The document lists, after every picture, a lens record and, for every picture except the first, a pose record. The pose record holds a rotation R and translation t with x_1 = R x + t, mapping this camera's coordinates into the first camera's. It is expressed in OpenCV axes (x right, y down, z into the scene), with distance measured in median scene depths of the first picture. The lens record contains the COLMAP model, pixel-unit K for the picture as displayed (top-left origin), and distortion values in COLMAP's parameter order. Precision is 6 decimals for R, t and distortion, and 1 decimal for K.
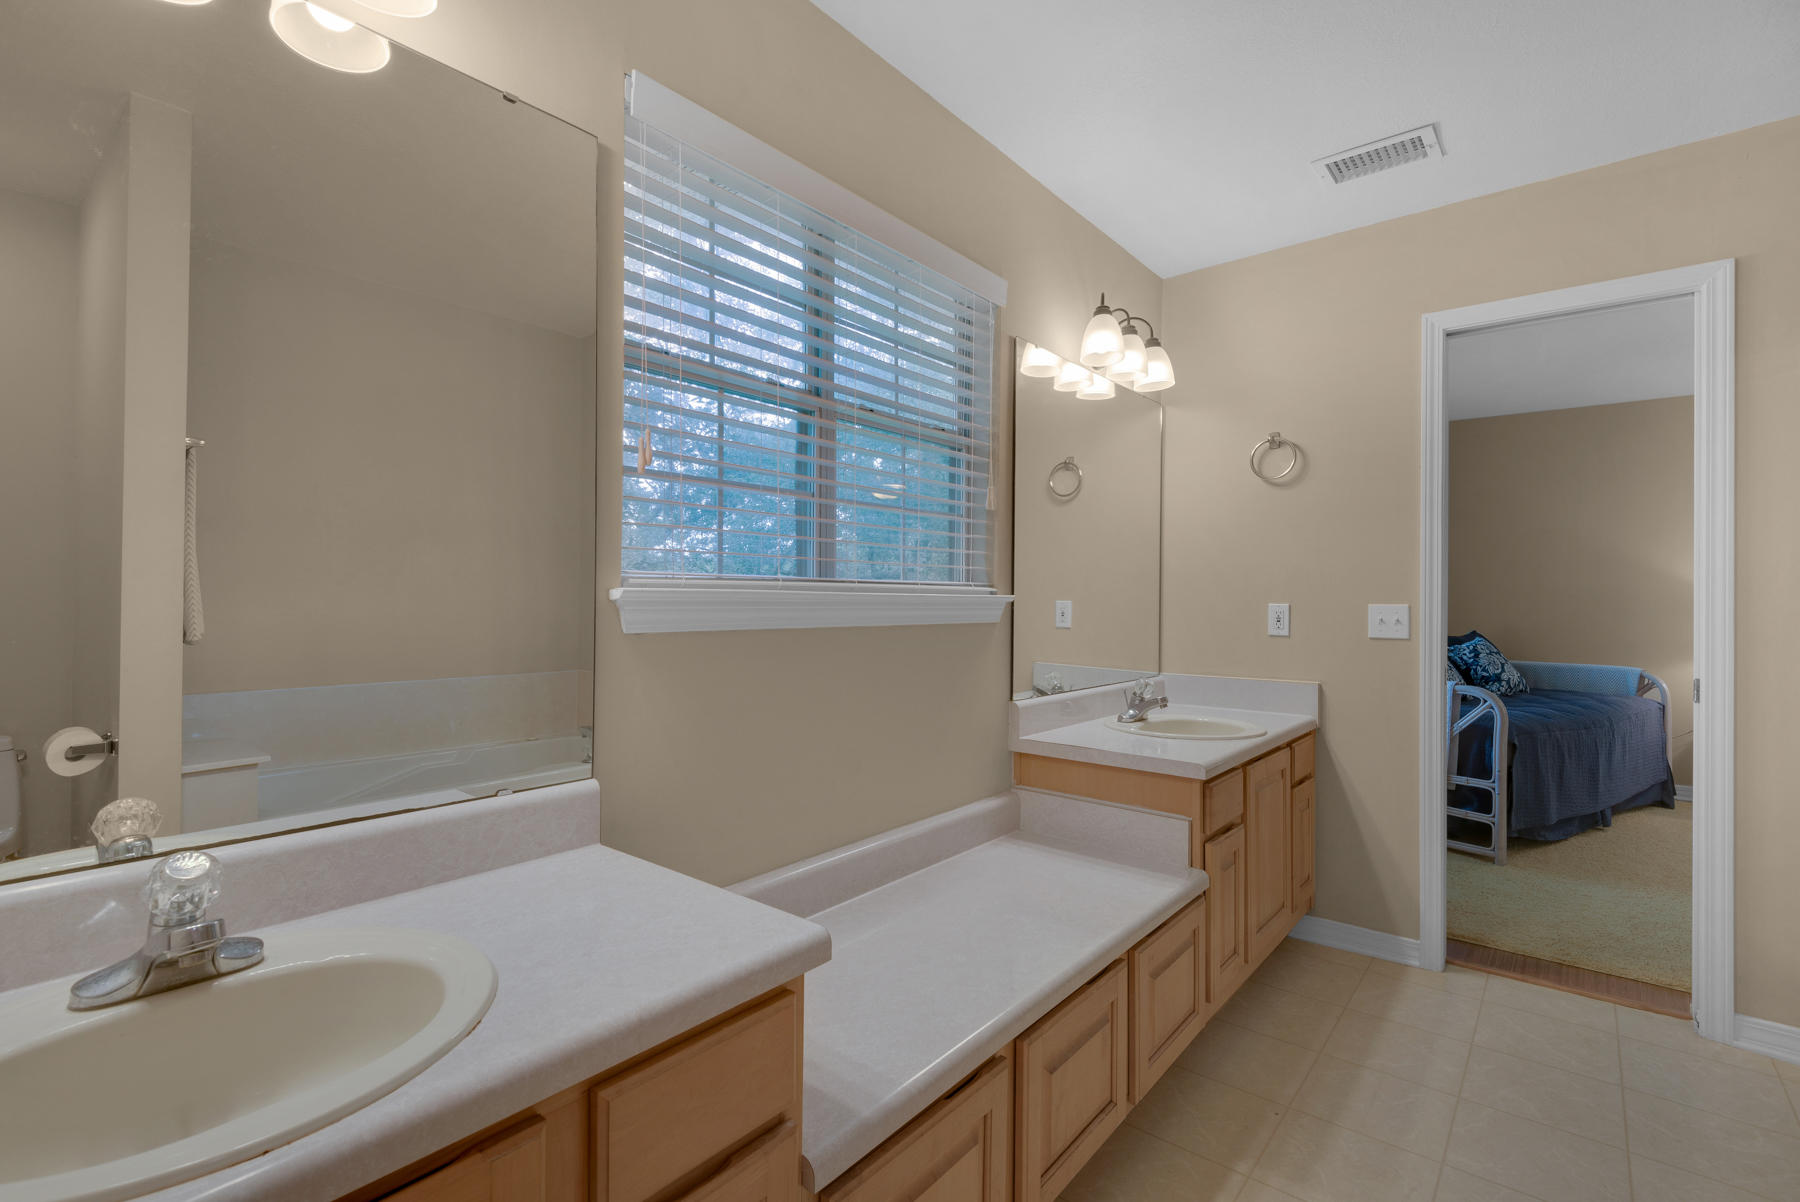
lens RADIAL K [[817.0, 0, 900.4], [0, 817.0, 596.6], [0, 0, 1]] dist [0.000087, -0.000763]
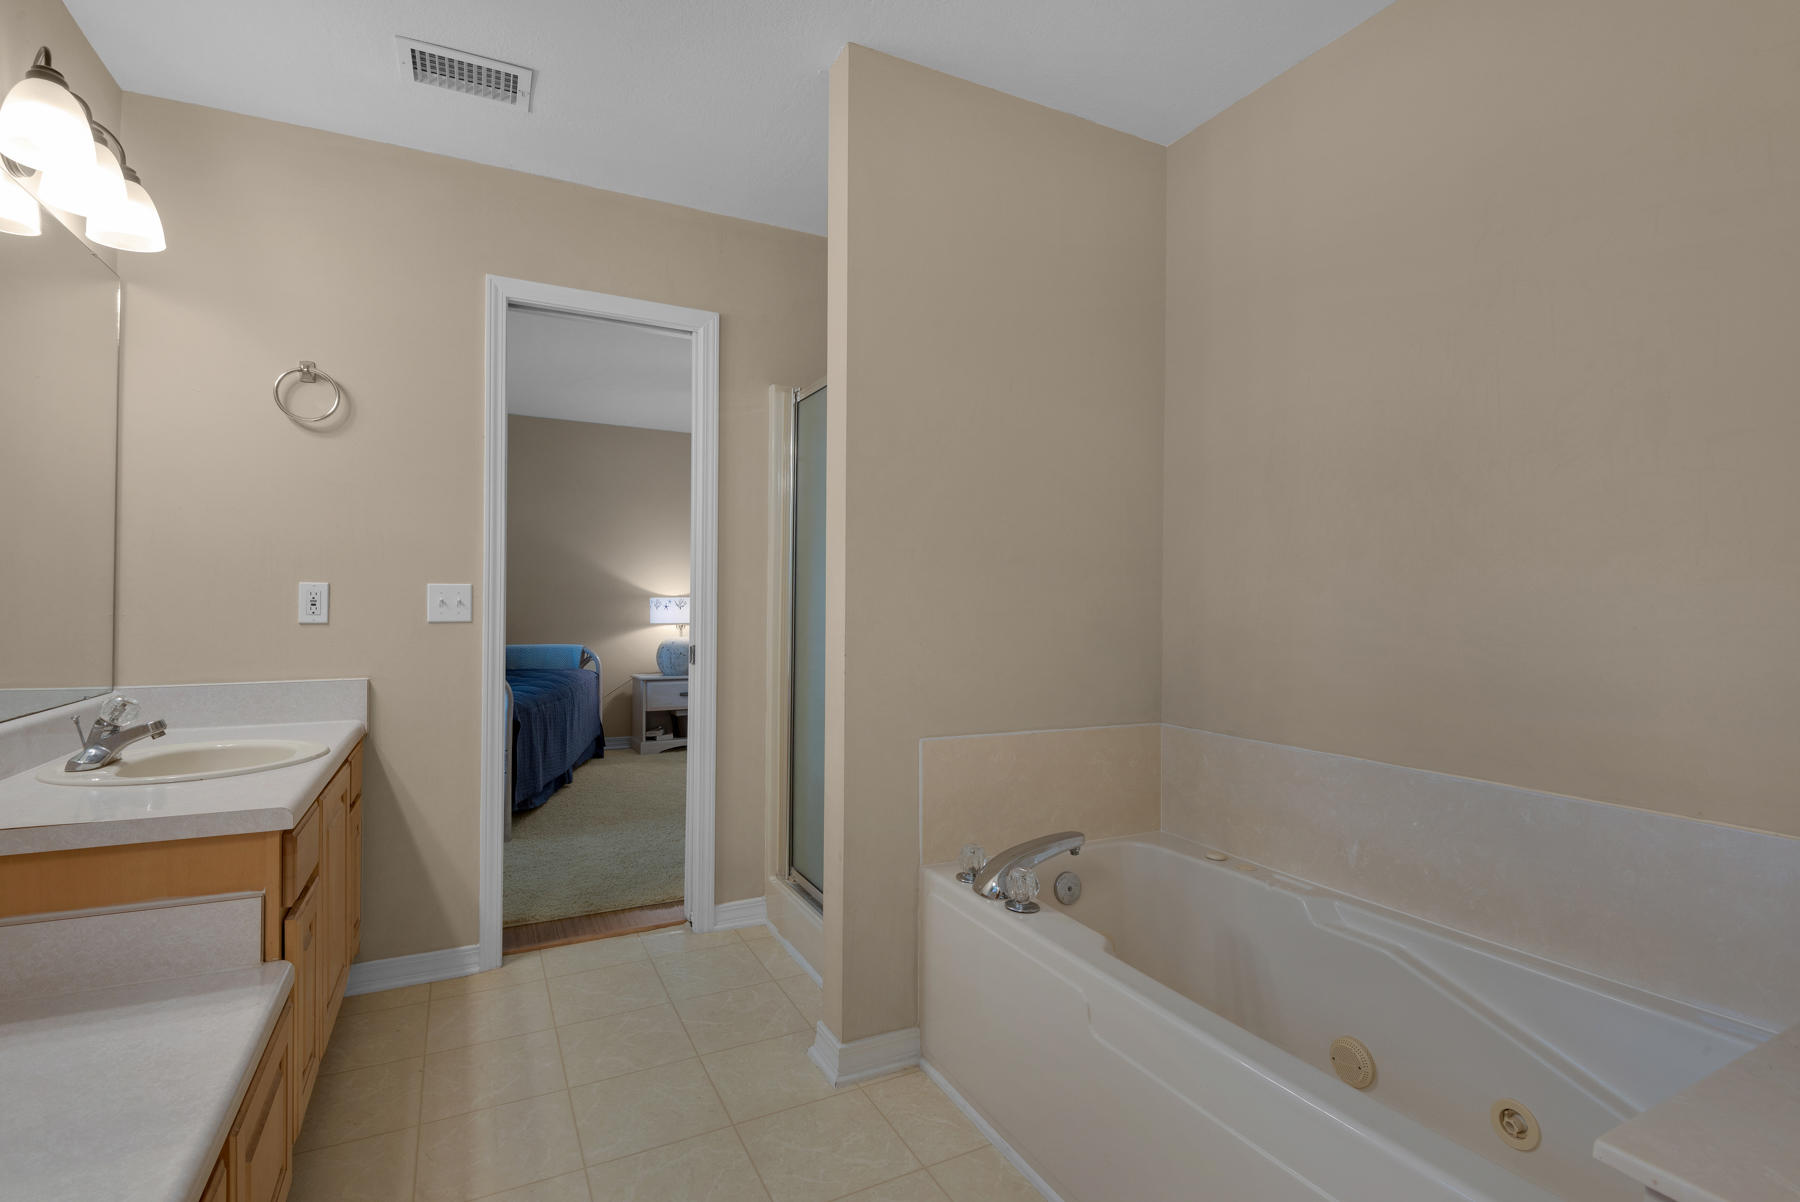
lens RADIAL K [[832.6, 0, 899.4], [0, 832.6, 597.6], [0, 0, 1]] dist [-0.000652, -0.005079]
pose [[0.394837, -0.002794, 0.918747, -0.049707], [-0.007330, 0.999954, 0.006191, 0.015532], [-0.918722, -0.009179, 0.394798, 0.187122]]
